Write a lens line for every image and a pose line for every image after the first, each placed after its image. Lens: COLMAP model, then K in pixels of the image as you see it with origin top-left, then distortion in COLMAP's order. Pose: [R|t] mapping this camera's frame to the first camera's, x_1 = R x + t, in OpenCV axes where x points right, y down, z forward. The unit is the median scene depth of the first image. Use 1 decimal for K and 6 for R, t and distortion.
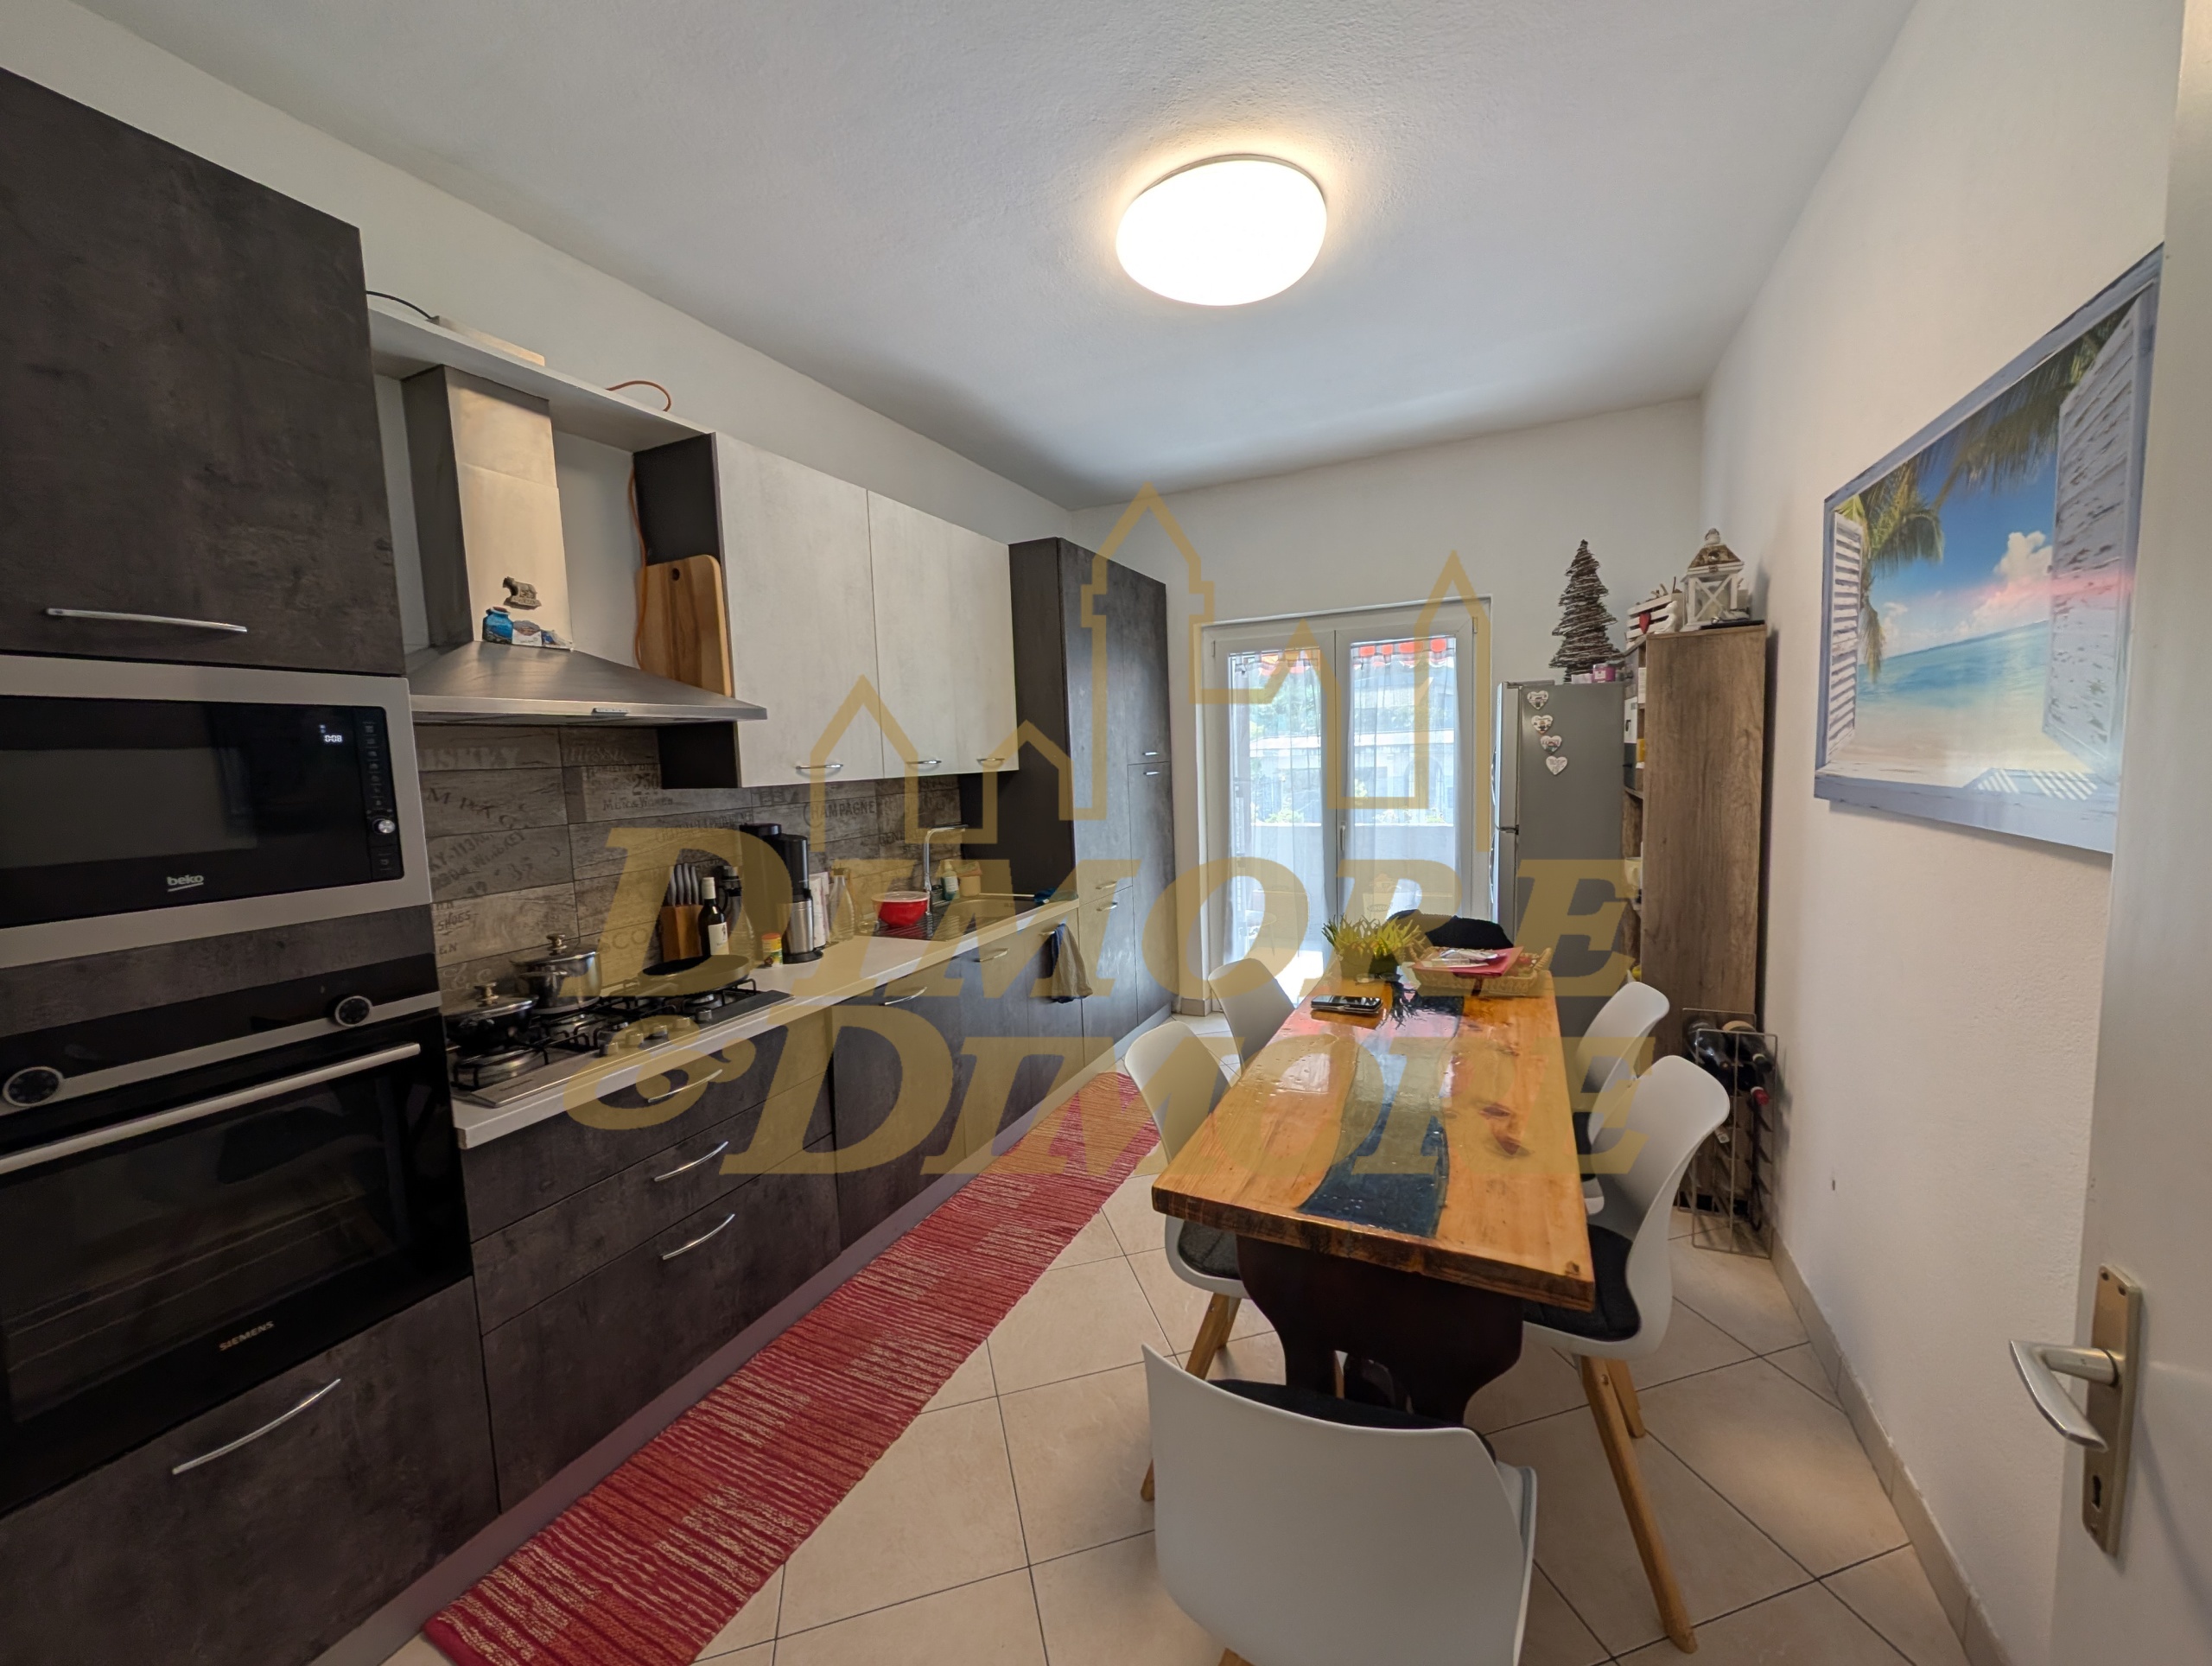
lens RADIAL K [[852.8, 0, 1109.1], [0, 852.8, 835.1], [0, 0, 1]] dist [0.001342, 0.000130]
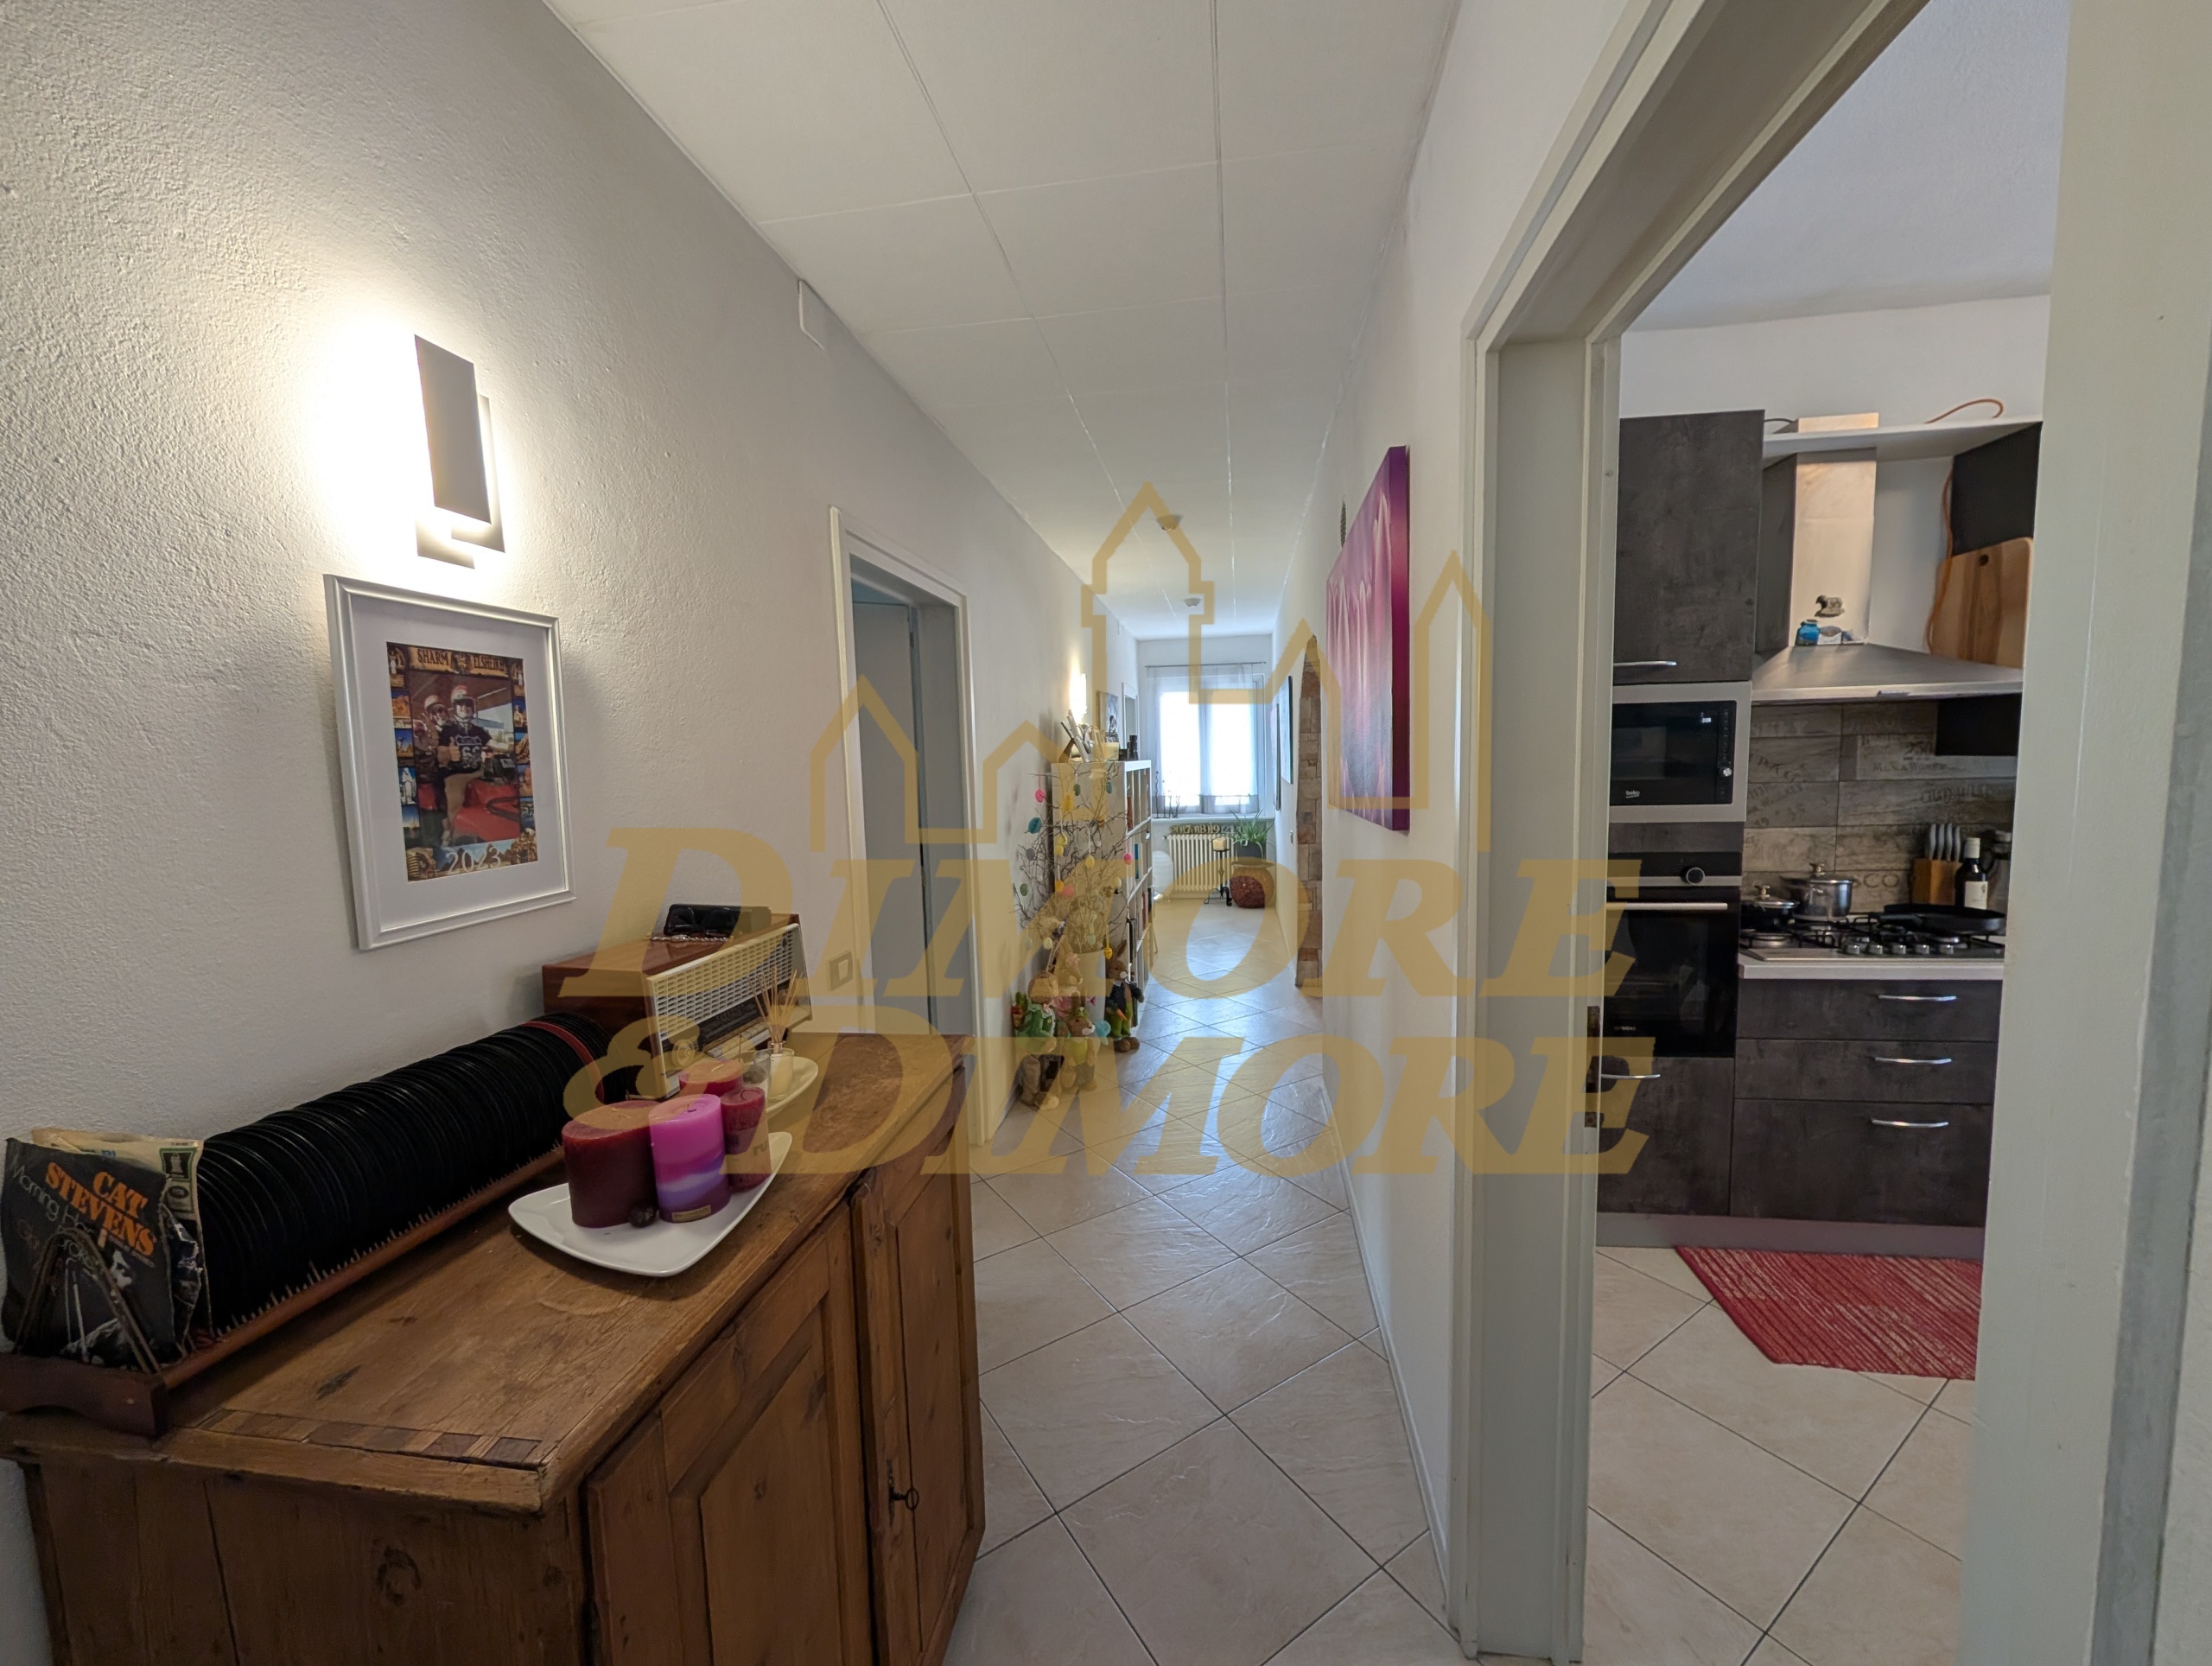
lens RADIAL K [[852.8, 0, 1109.1], [0, 852.8, 835.1], [0, 0, 1]] dist [0.001342, 0.000130]
pose [[0.310962, 0.114990, -0.943440, 0.266055], [-0.076070, 0.992481, 0.095894, 0.031646], [0.947373, 0.041948, 0.317371, -0.483703]]
